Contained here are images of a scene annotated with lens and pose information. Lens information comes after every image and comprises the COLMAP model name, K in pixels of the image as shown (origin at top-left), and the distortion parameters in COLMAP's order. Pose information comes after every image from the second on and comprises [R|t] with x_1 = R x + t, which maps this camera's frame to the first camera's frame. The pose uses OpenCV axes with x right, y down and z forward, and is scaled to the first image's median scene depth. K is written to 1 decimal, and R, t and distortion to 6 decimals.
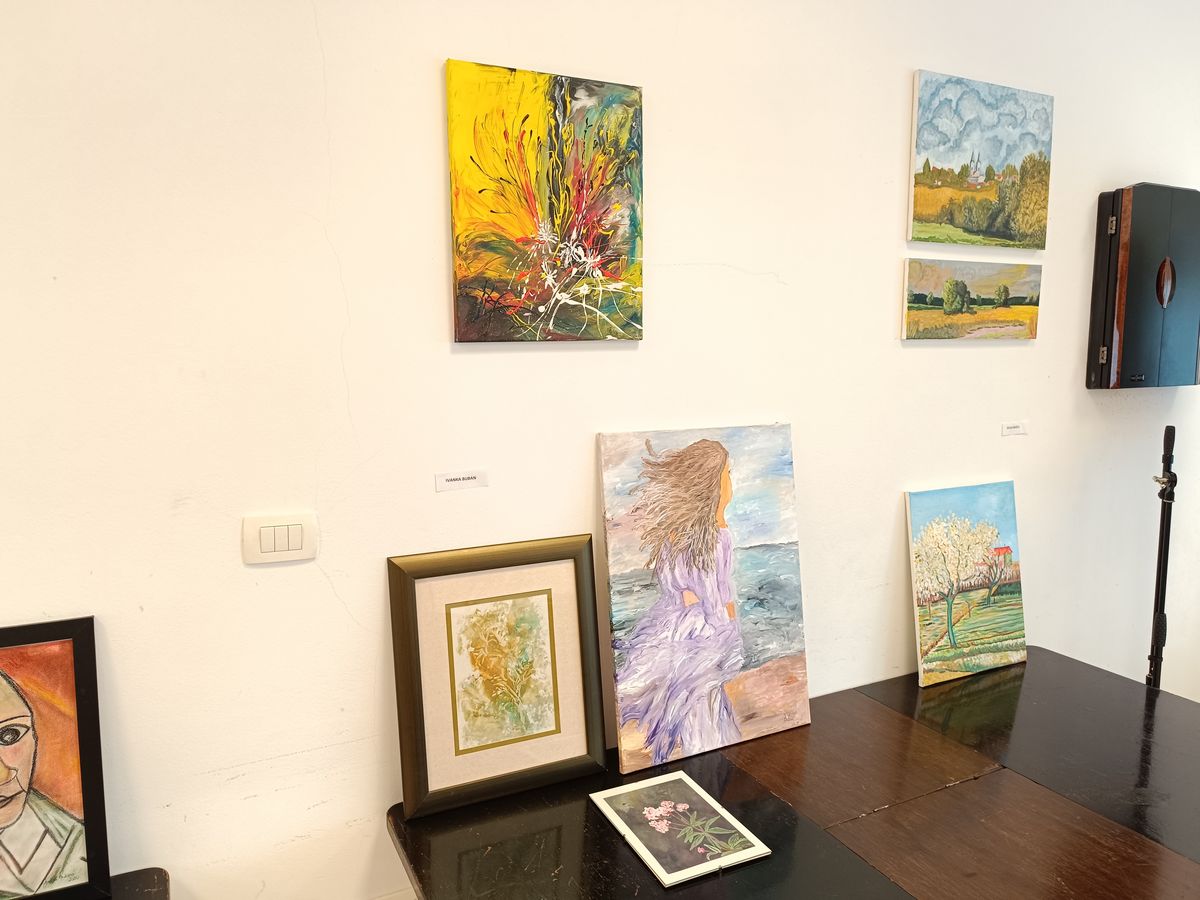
lens RADIAL K [[818.6, 0, 595.1], [0, 818.6, 446.6], [0, 0, 1]] dist [0.024590, -0.019456]
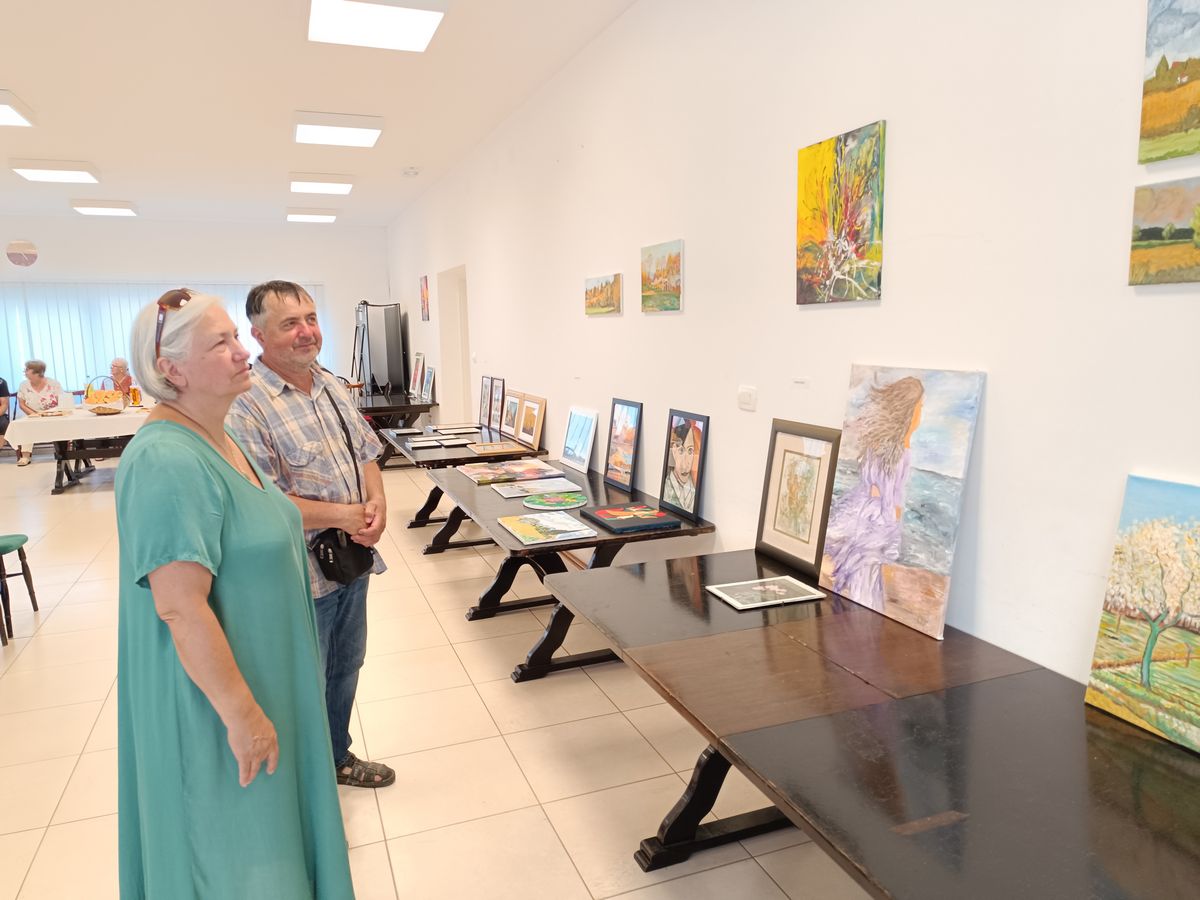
lens RADIAL K [[818.6, 0, 593.7], [0, 818.6, 448.8], [0, 0, 1]] dist [0.024590, -0.019456]
pose [[-0.095466, 0.154167, -0.983422, 1.520951], [-0.105223, 0.980836, 0.163976, -0.058773], [0.989856, 0.119133, -0.077414, 0.656964]]
